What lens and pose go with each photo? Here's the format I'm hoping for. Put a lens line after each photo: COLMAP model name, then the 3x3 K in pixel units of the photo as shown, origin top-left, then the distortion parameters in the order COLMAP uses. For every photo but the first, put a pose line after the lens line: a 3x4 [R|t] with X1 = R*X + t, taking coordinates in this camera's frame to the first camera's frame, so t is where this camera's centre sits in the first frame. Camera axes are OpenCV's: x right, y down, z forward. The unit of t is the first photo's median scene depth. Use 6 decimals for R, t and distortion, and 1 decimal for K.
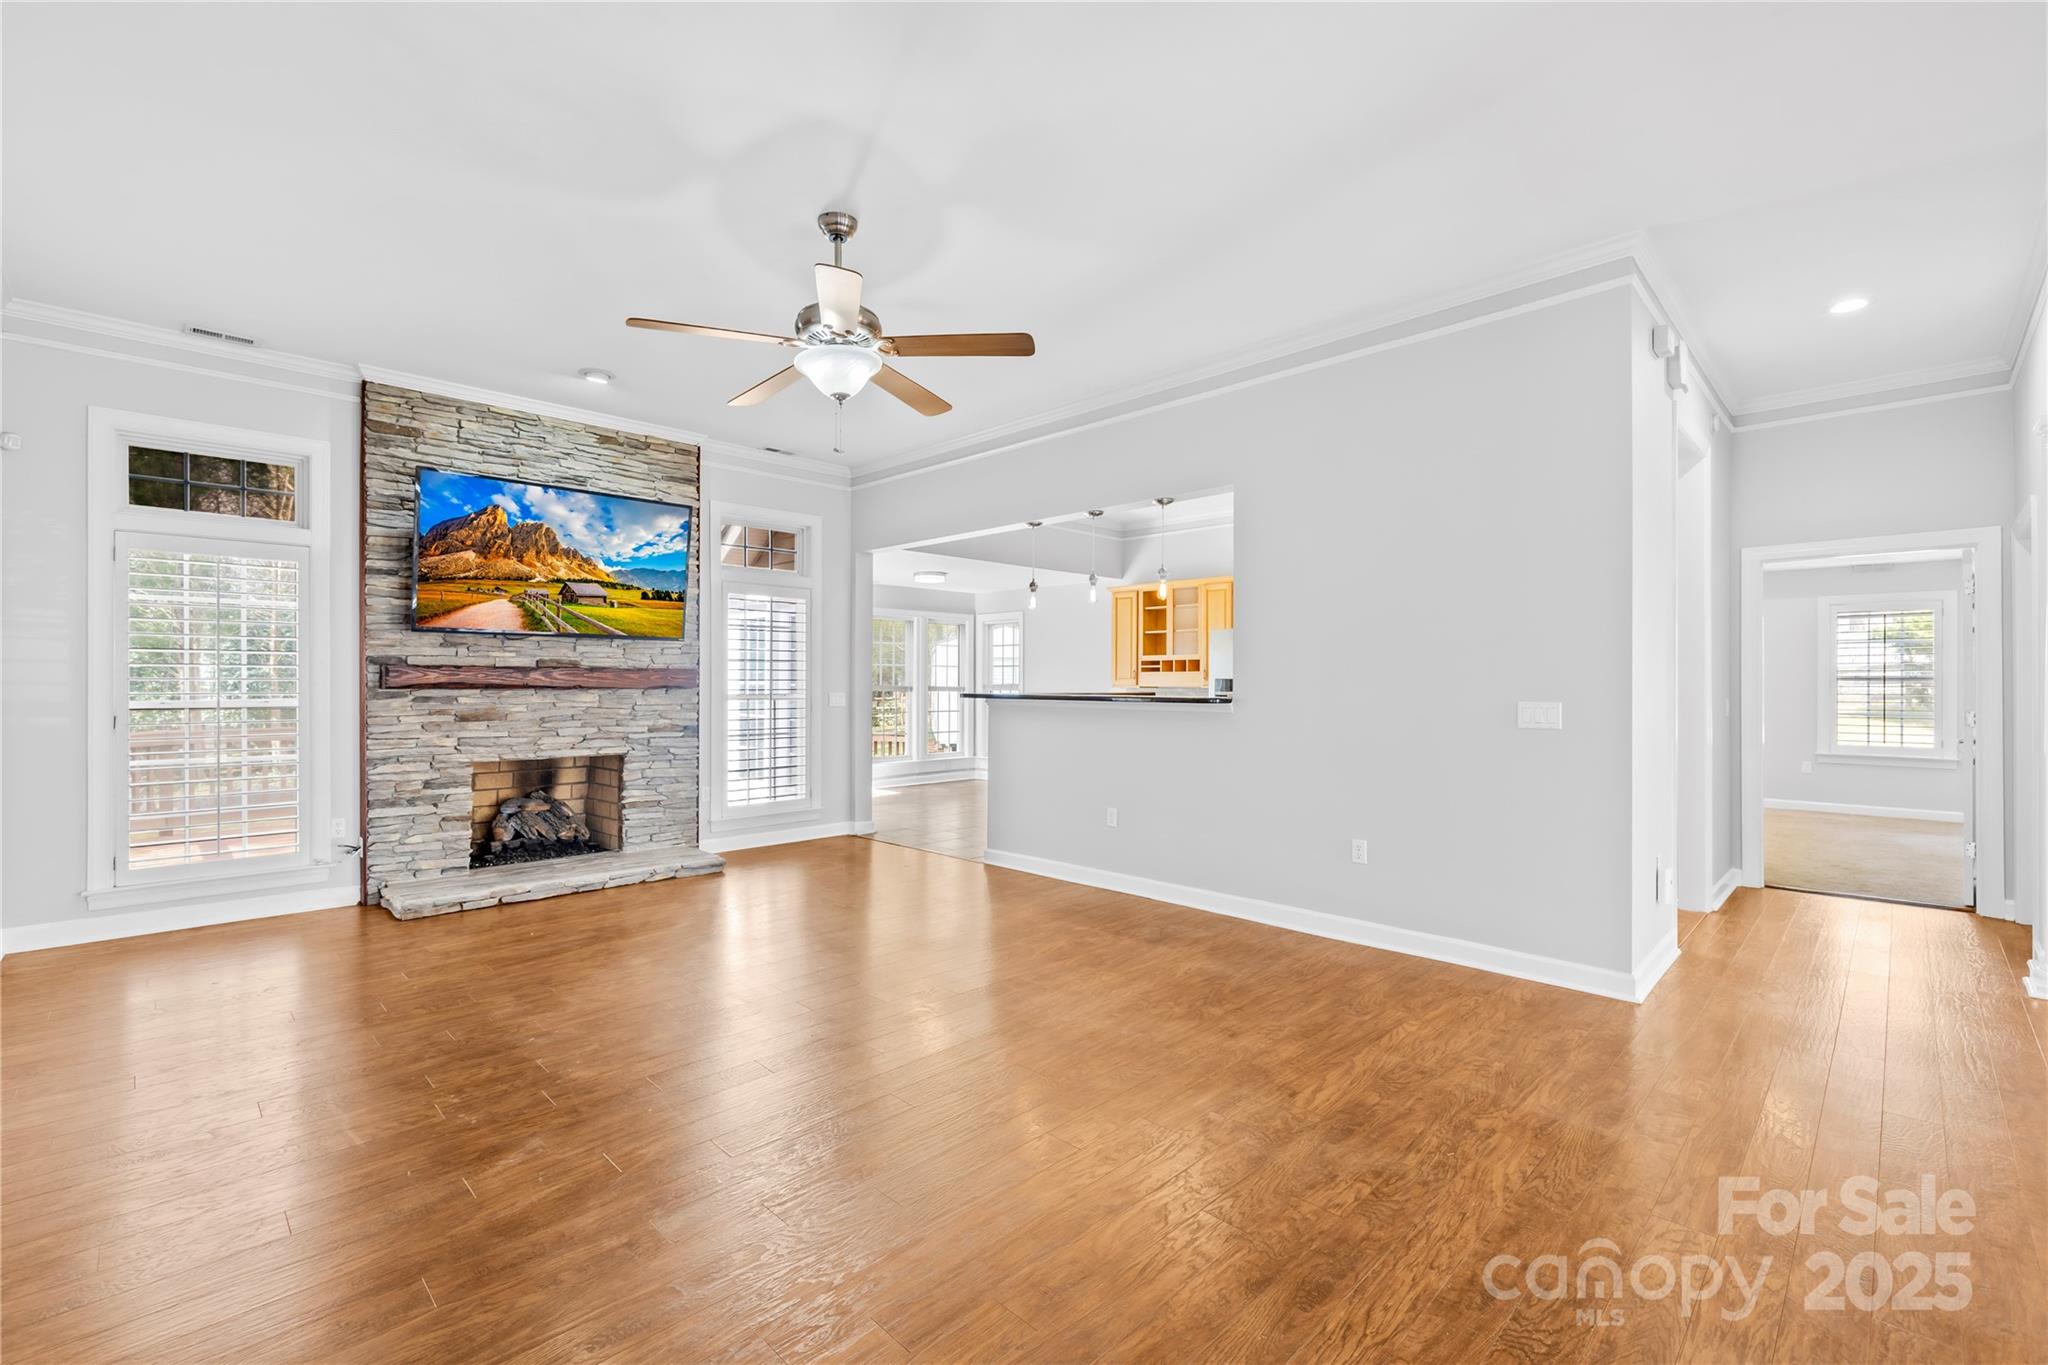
lens RADIAL K [[865.8, 0, 1009.6], [0, 865.8, 674.7], [0, 0, 1]] dist [-0.007092, 0.000915]
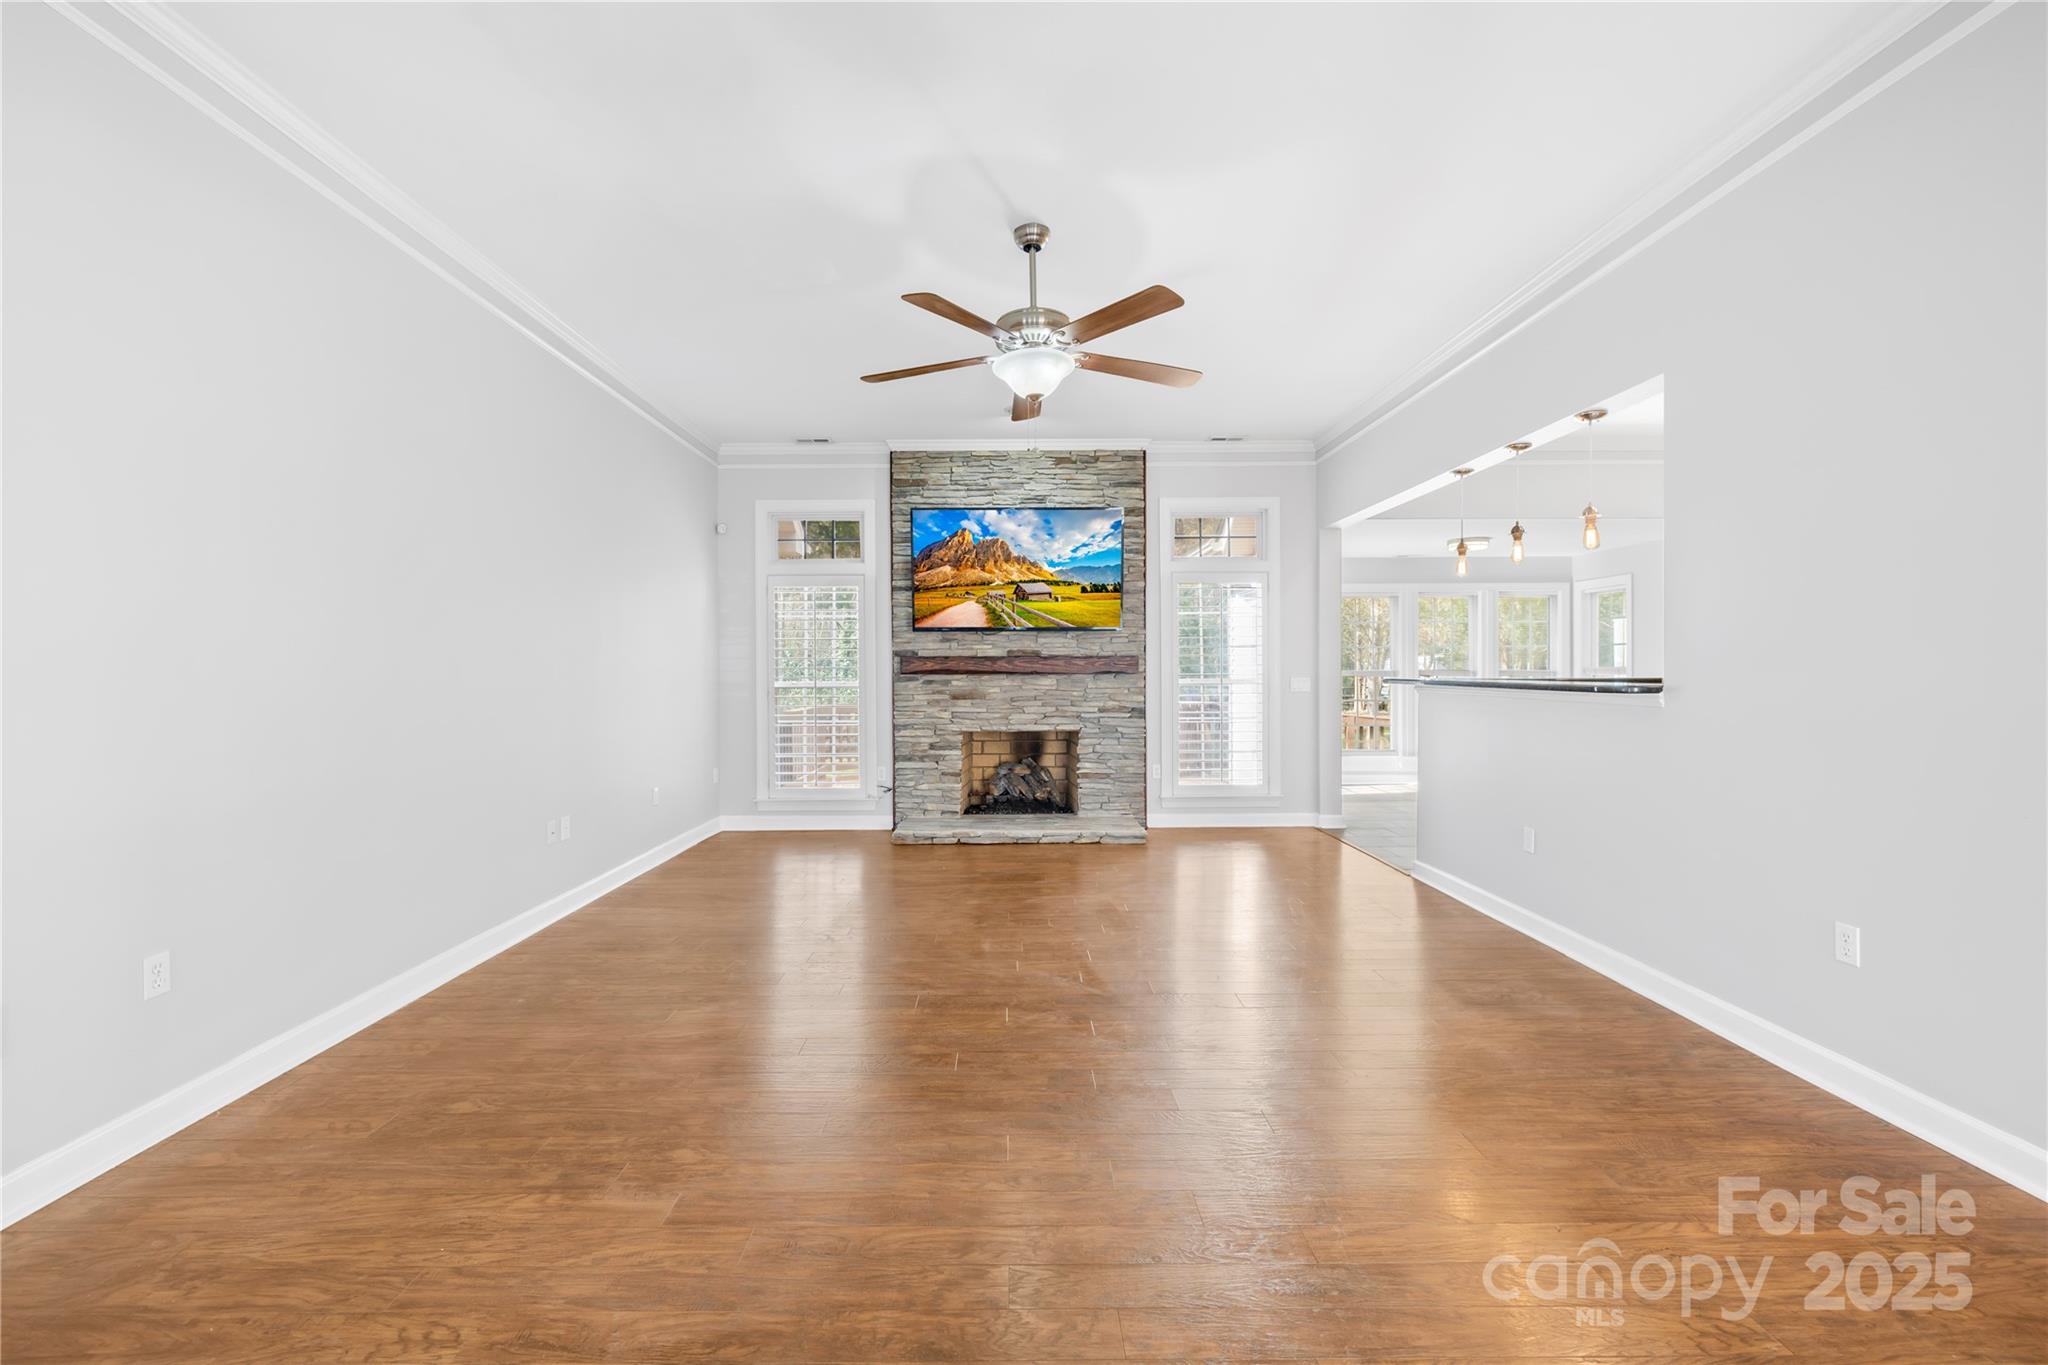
lens RADIAL K [[865.8, 0, 1019.3], [0, 865.8, 658.7], [0, 0, 1]] dist [-0.007092, 0.000915]
pose [[0.713539, -0.014256, -0.700470, 0.333439], [0.012934, 0.999891, -0.007174, 0.004919], [0.700496, -0.003941, 0.713646, 0.145136]]
